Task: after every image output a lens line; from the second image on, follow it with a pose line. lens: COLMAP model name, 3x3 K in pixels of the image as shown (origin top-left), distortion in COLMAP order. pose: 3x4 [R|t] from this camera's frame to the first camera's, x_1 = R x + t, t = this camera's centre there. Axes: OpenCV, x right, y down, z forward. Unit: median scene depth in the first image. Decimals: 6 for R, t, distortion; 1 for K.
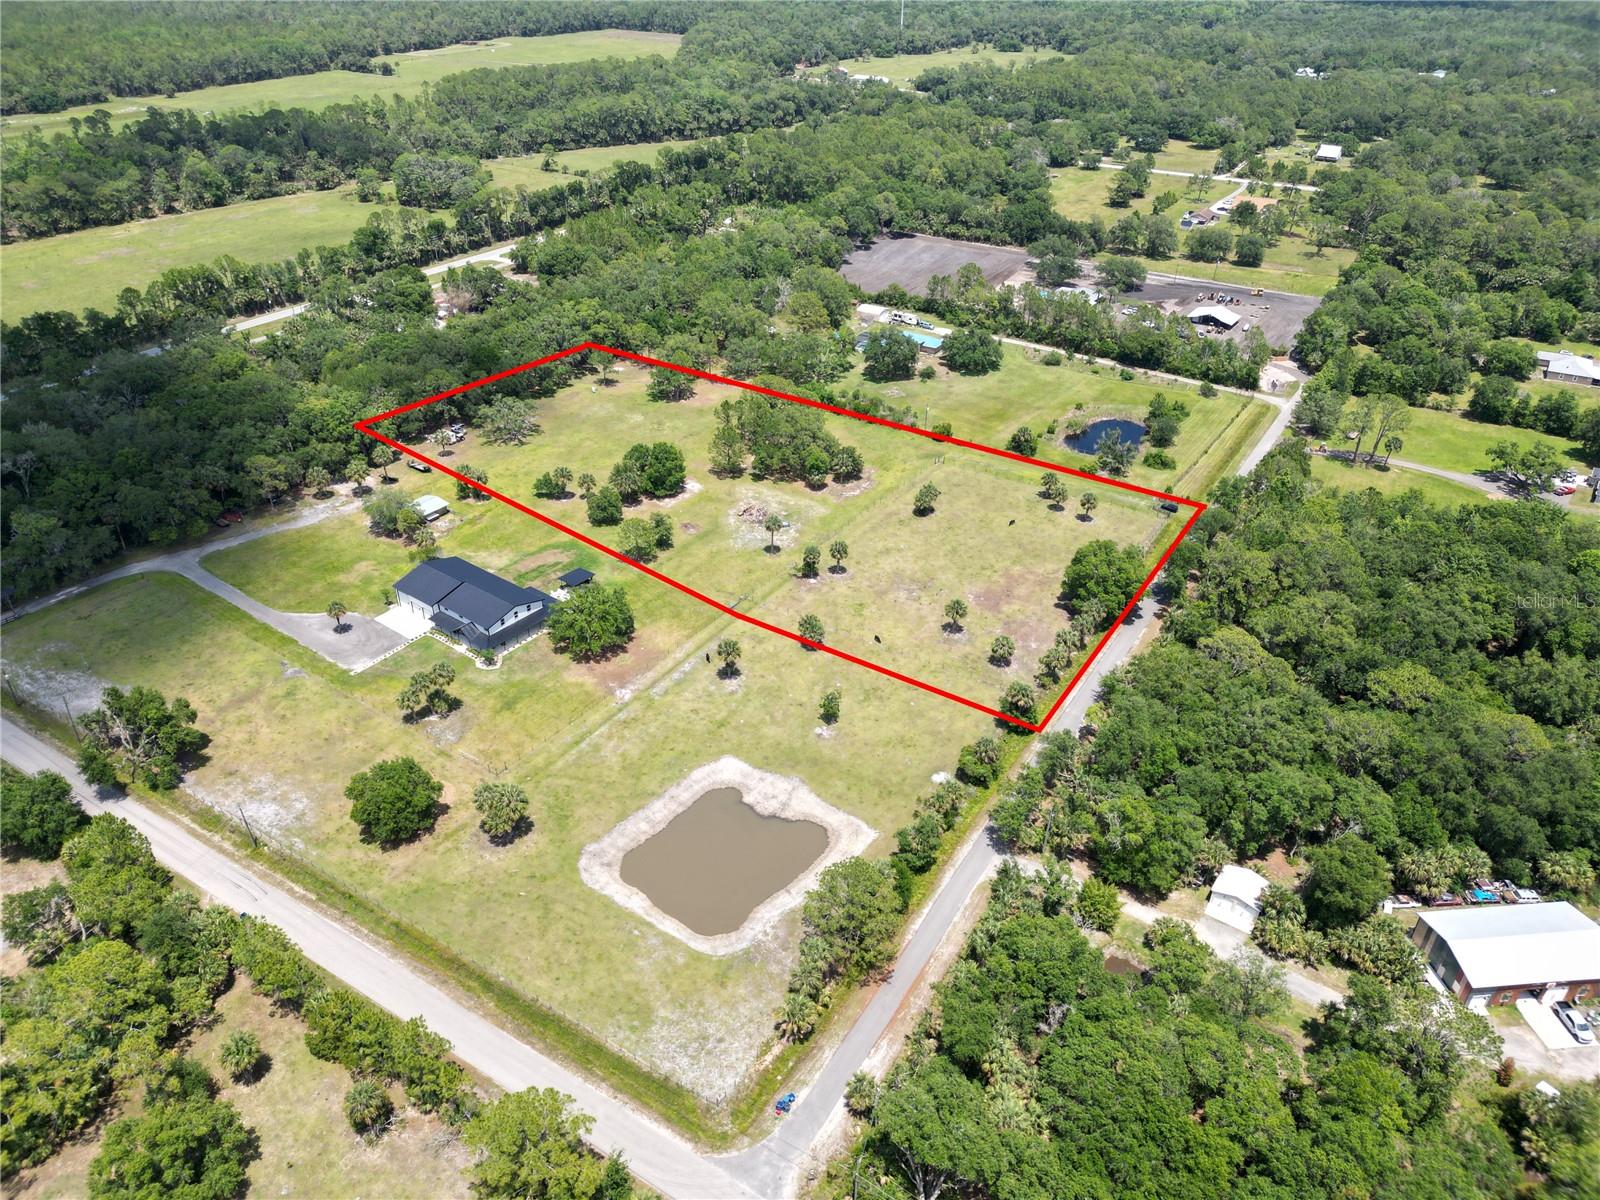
lens RADIAL K [[1115.0, 0, 800.0], [0, 1115.0, 600.0], [0, 0, 1]] dist [0.073271, -0.075383]
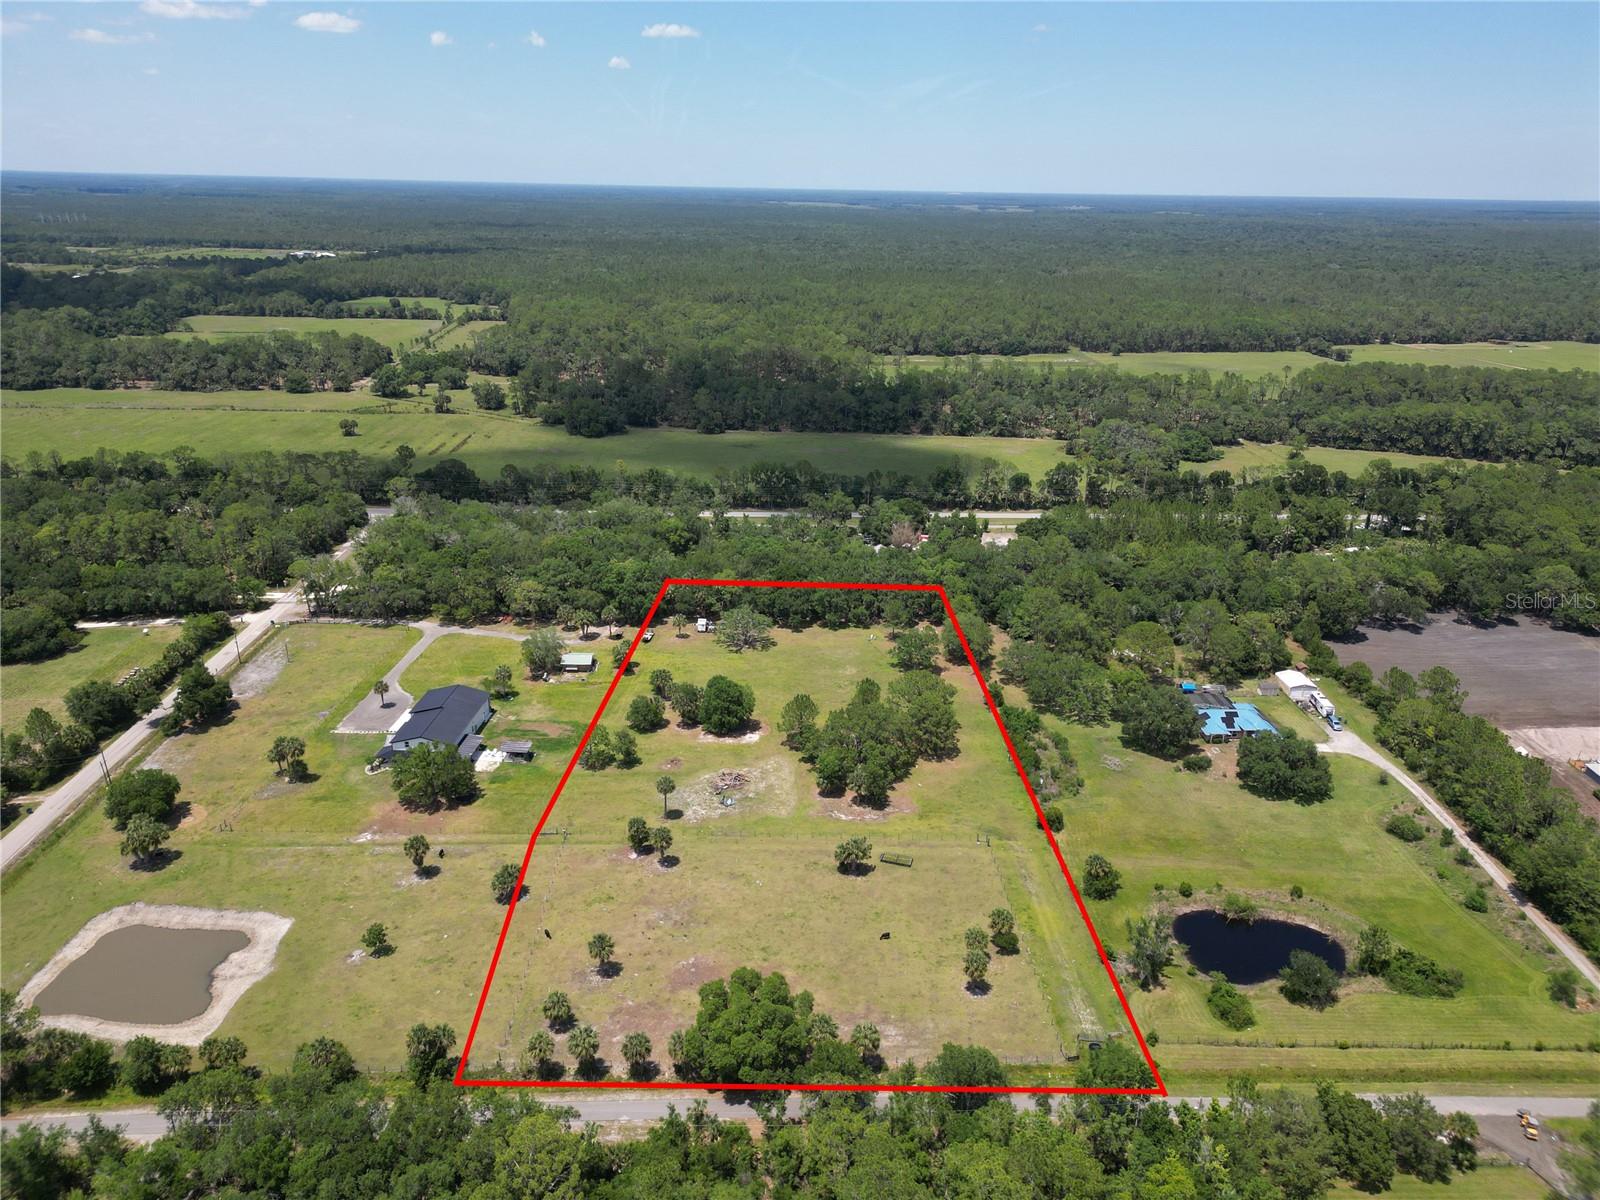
lens RADIAL K [[1115.0, 0, 800.0], [0, 1115.0, 600.0], [0, 0, 1]] dist [0.073271, -0.075383]
pose [[0.561970, 0.283197, -0.777167, 0.522912], [-0.444012, 0.896004, 0.005435, -0.190955], [0.697885, 0.342017, 0.629271, 0.319945]]
